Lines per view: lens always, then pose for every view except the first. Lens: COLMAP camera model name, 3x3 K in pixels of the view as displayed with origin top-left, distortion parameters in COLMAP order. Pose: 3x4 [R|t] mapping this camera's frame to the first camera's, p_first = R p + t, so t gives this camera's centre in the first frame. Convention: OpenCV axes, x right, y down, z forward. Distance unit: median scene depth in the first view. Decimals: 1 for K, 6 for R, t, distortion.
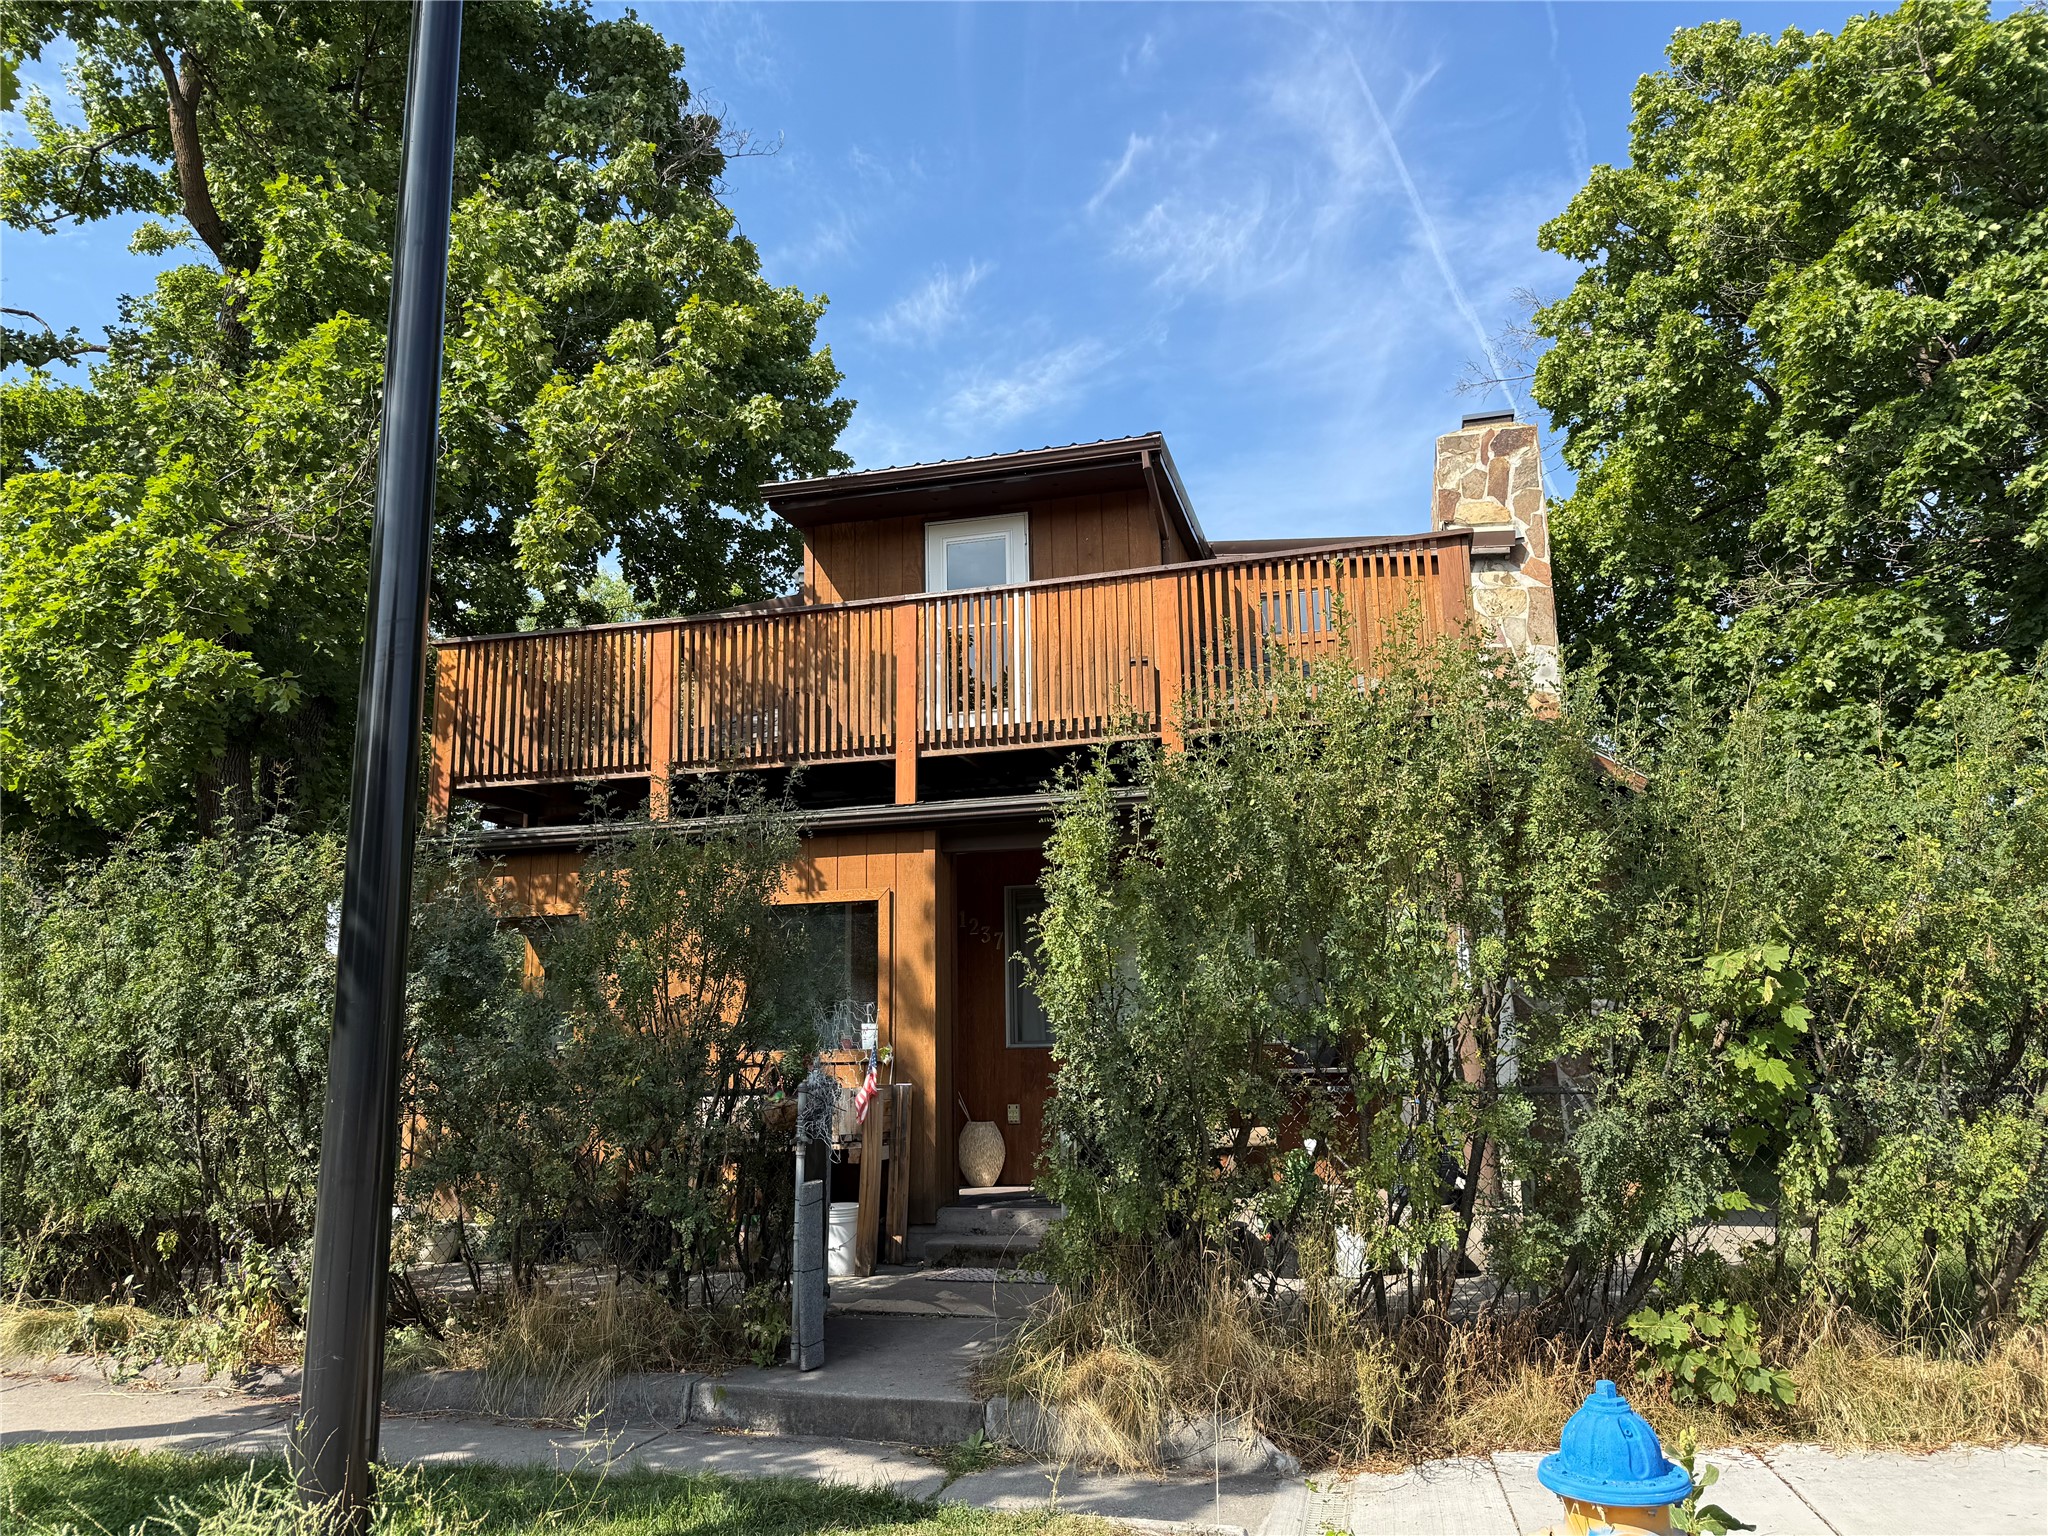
lens RADIAL K [[1450.8, 0, 1025.7], [0, 1450.8, 765.3], [0, 0, 1]] dist [0.043498, -0.029802]
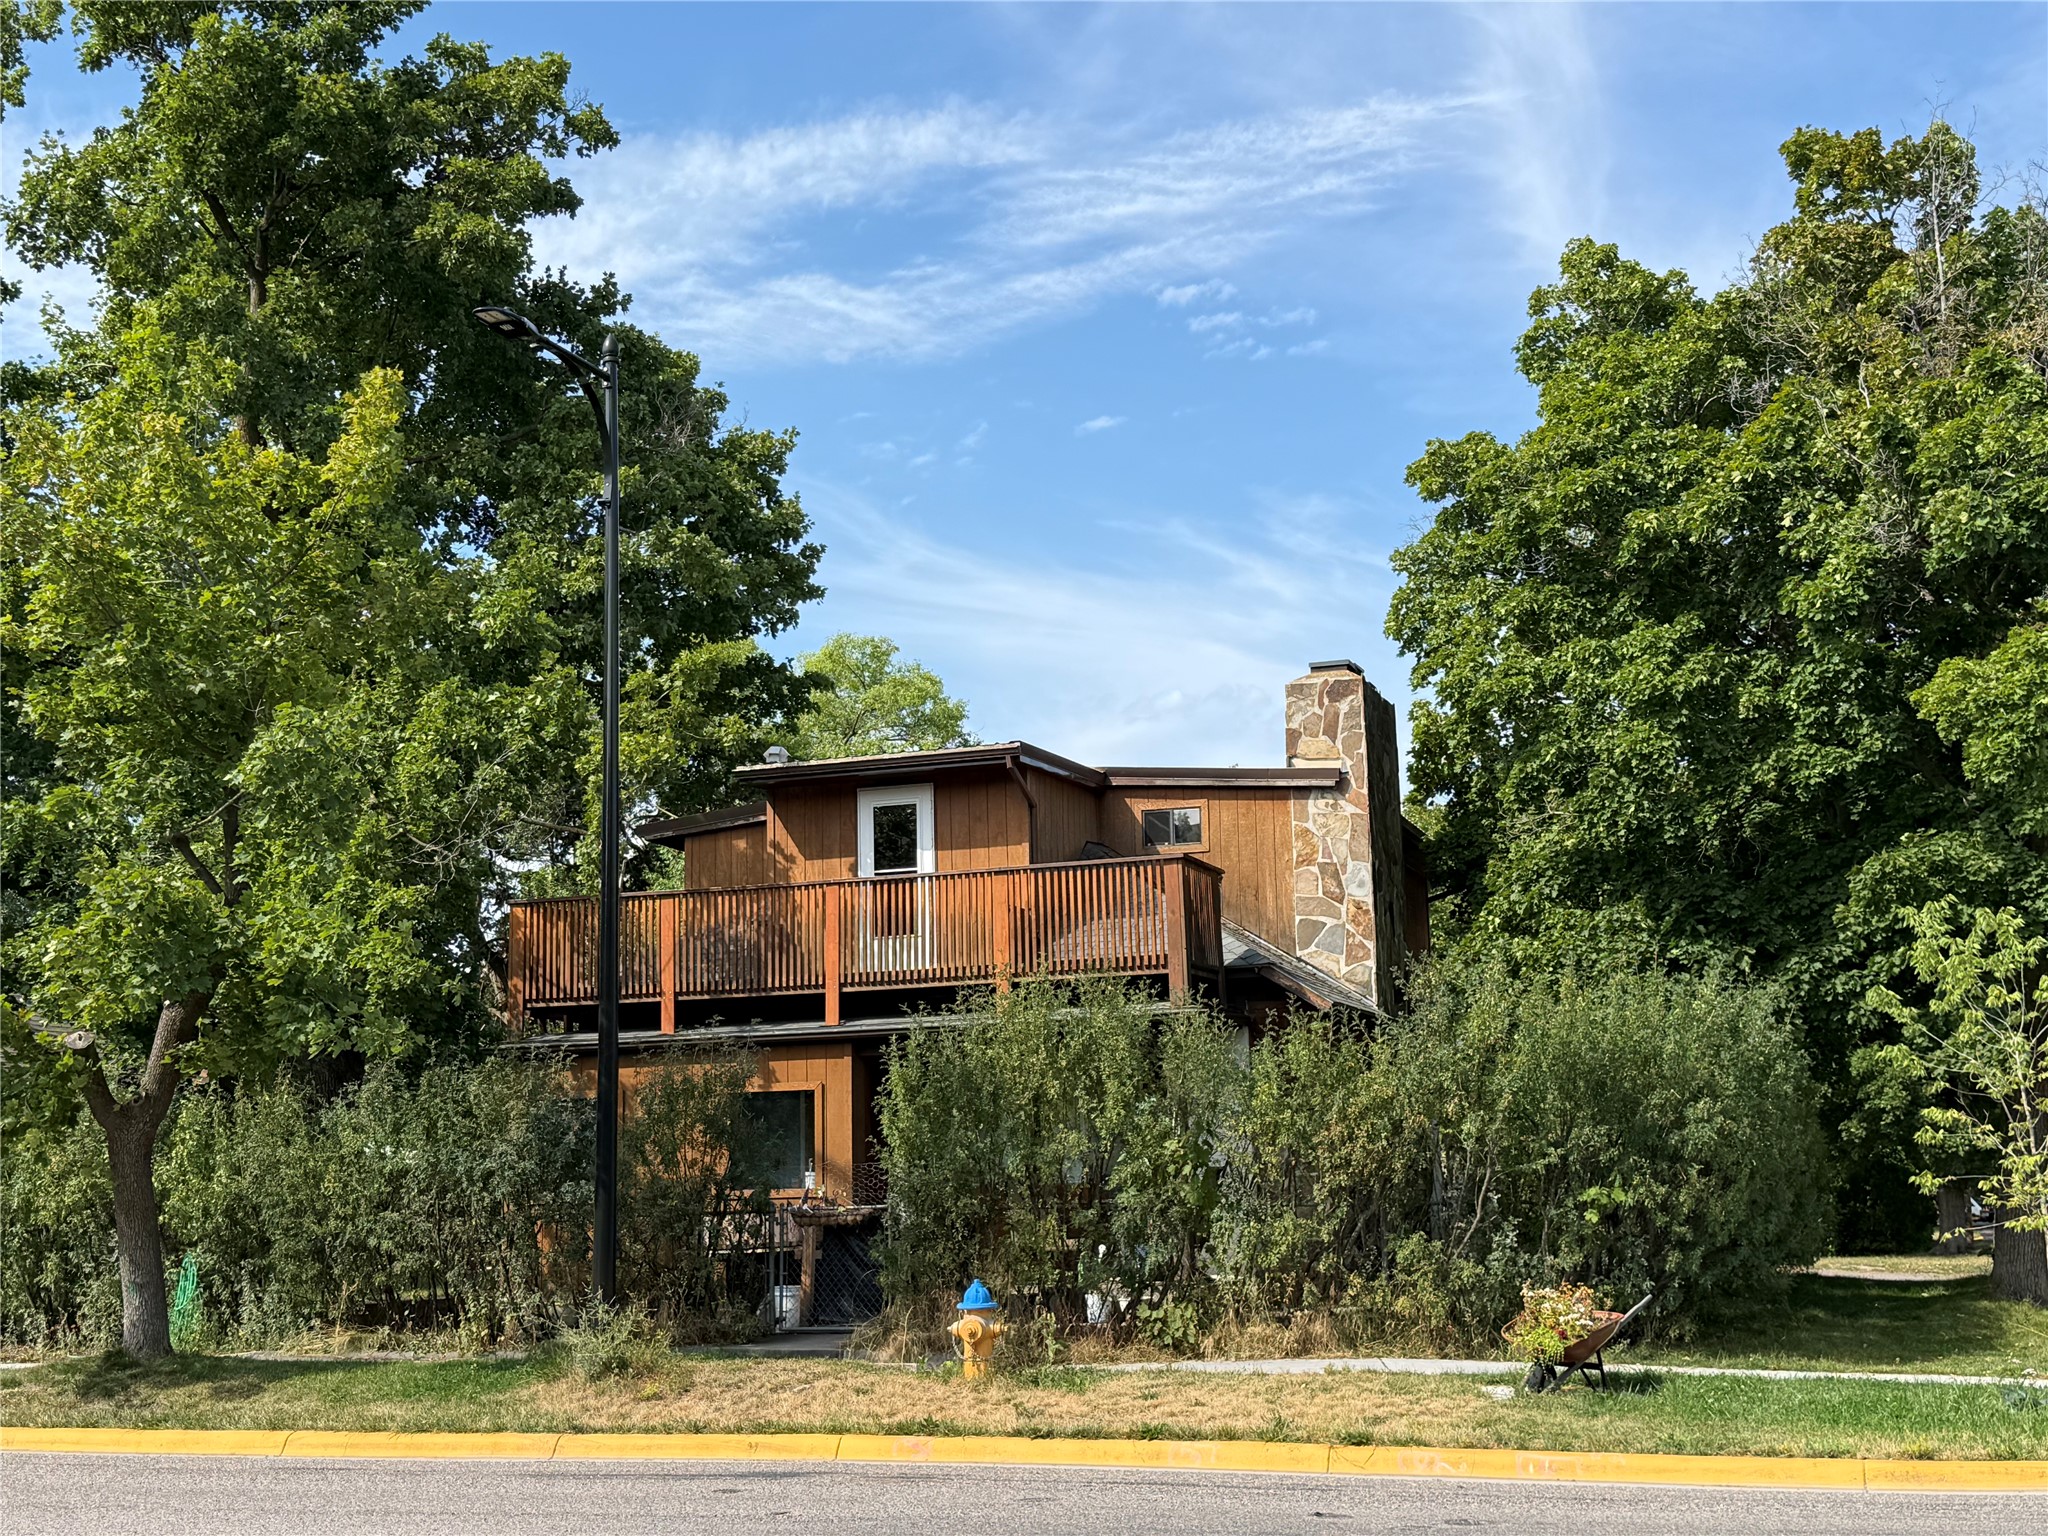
lens RADIAL K [[2553.7, 0, 1021.7], [0, 2553.7, 781.6], [0, 0, 1]] dist [0.137815, 0.000000]
pose [[0.997241, -0.014634, -0.072769, 0.297468], [0.017005, 0.999341, 0.032063, -0.295089], [0.072252, -0.033212, 0.996833, -1.553754]]
